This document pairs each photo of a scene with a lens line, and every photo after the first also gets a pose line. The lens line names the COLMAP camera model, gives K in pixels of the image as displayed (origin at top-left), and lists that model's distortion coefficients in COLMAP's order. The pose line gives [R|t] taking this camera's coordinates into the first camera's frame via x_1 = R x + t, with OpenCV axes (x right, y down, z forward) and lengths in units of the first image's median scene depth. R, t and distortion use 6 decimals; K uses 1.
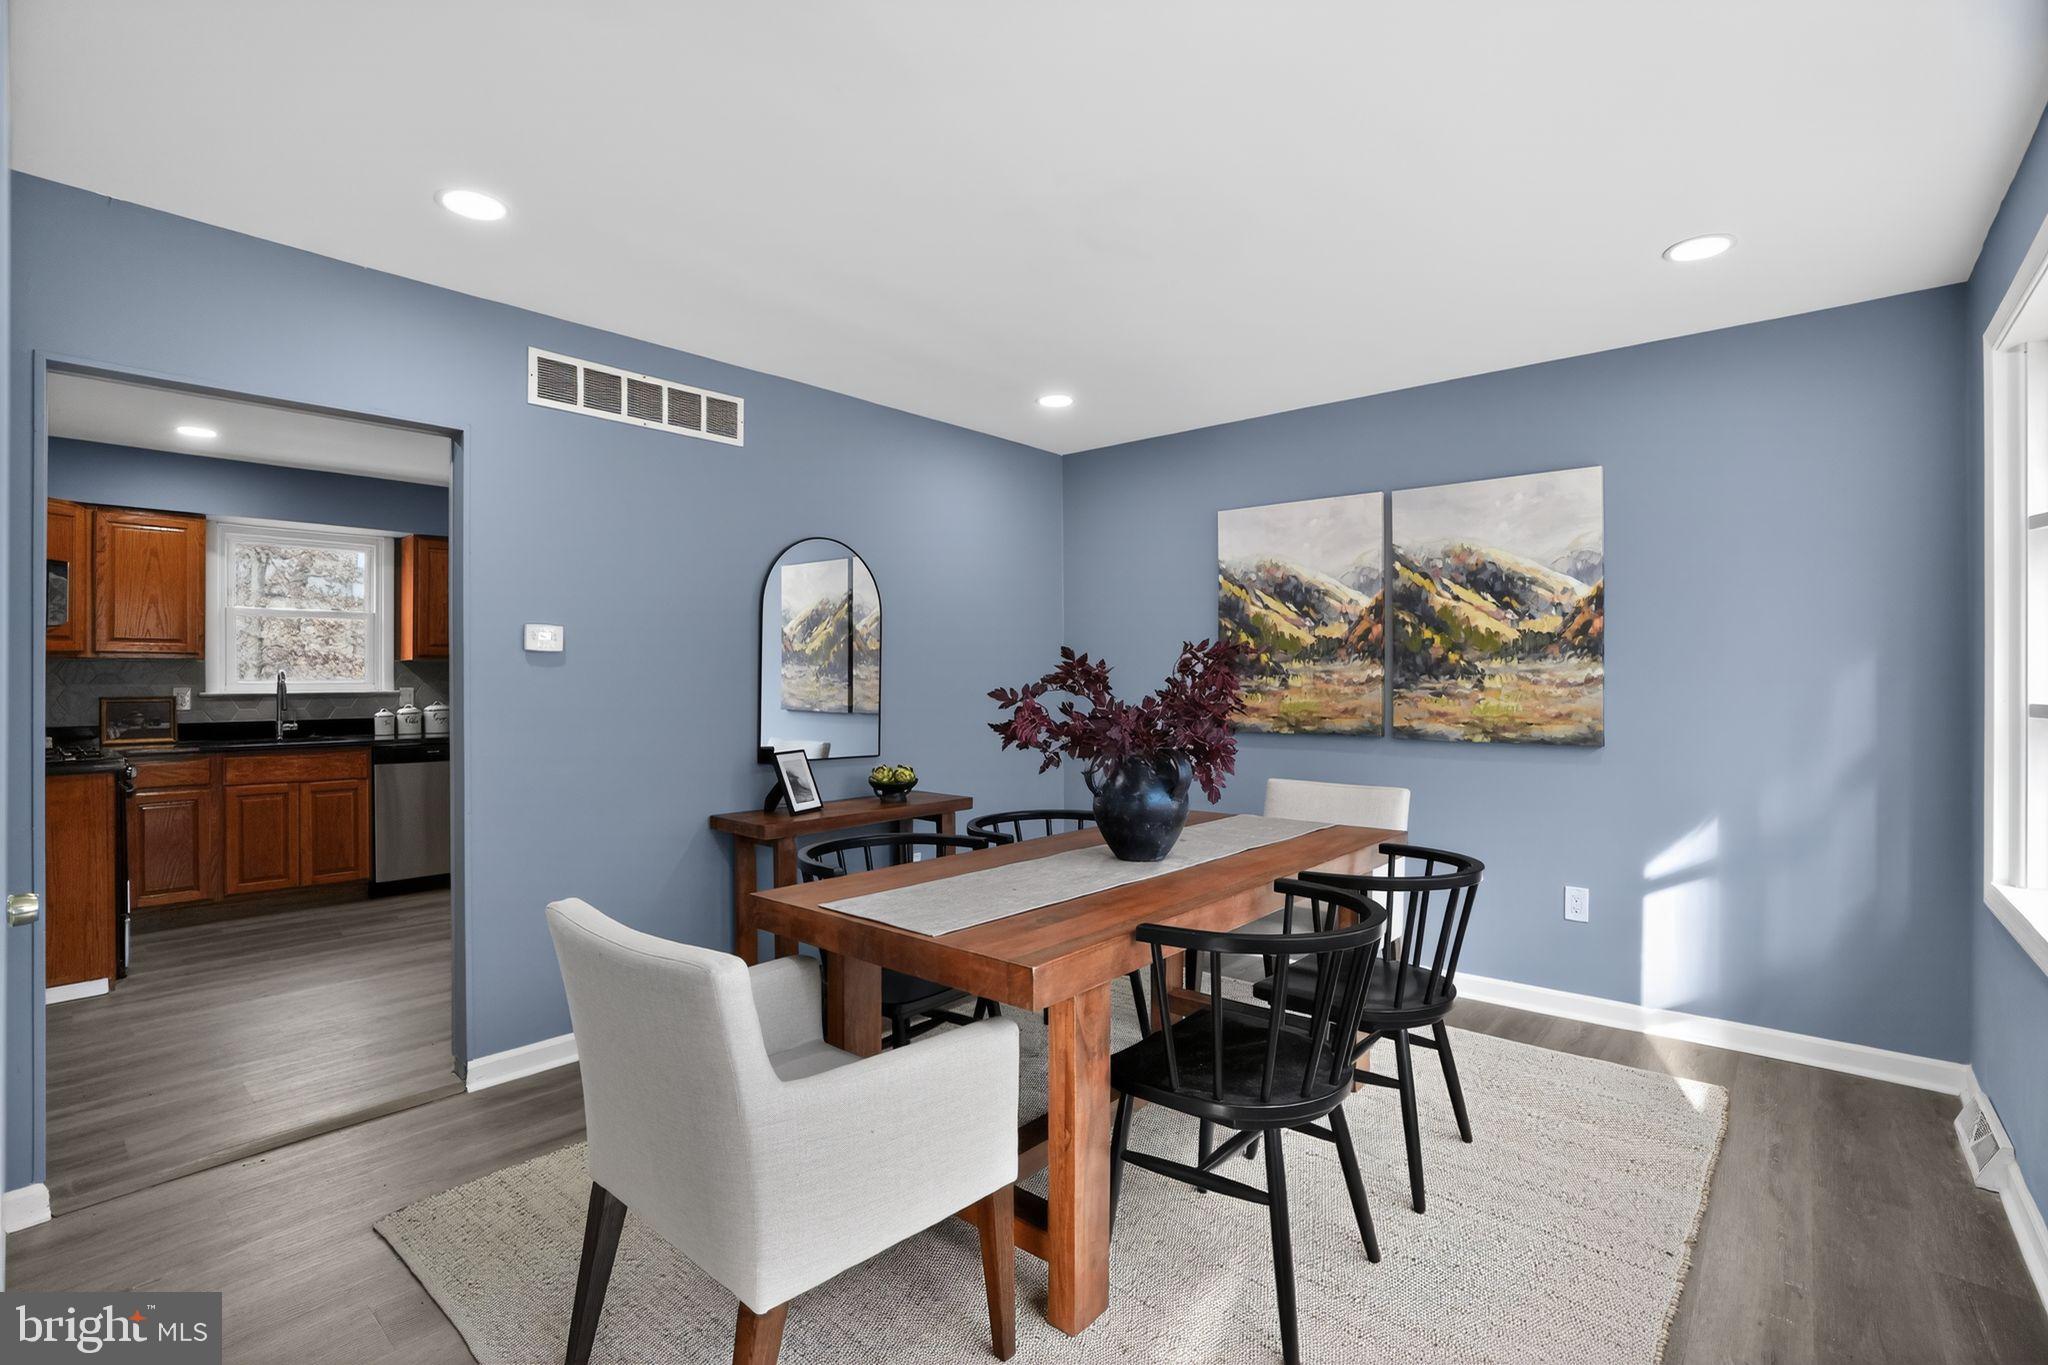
lens RADIAL K [[943.1, 0, 1032.2], [0, 943.1, 690.7], [0, 0, 1]] dist [-0.057315, 0.013602]
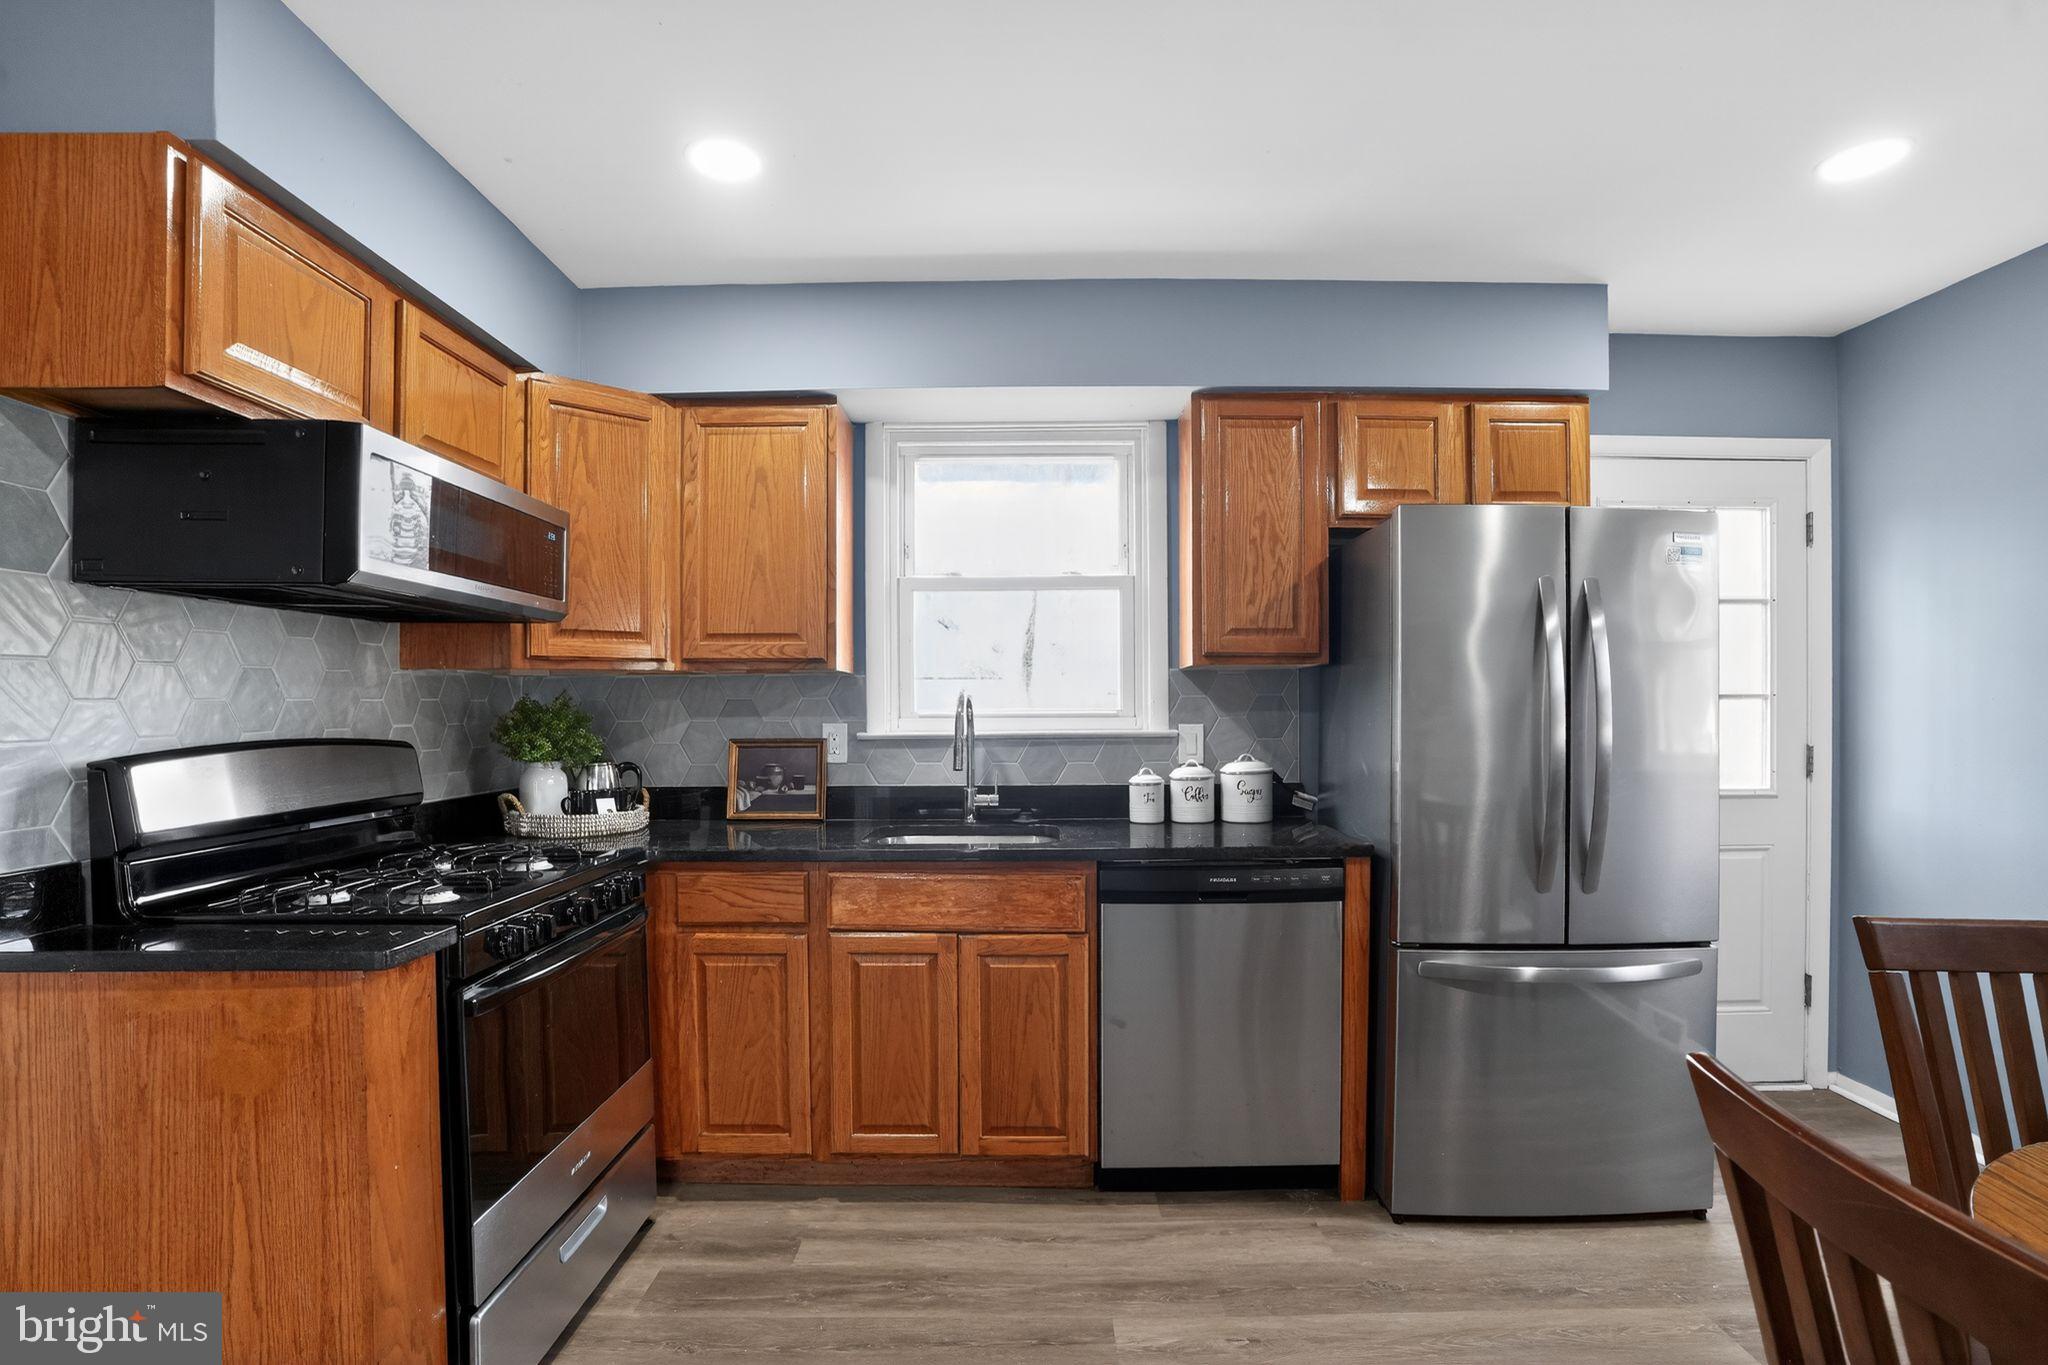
lens RADIAL K [[943.1, 0, 1027.9], [0, 943.1, 700.7], [0, 0, 1]] dist [-0.057315, 0.013602]
pose [[0.649236, -0.003348, -0.760579, -0.404135], [-0.005067, 0.999949, -0.008727, -0.012173], [0.760570, 0.009520, 0.649186, 0.692690]]
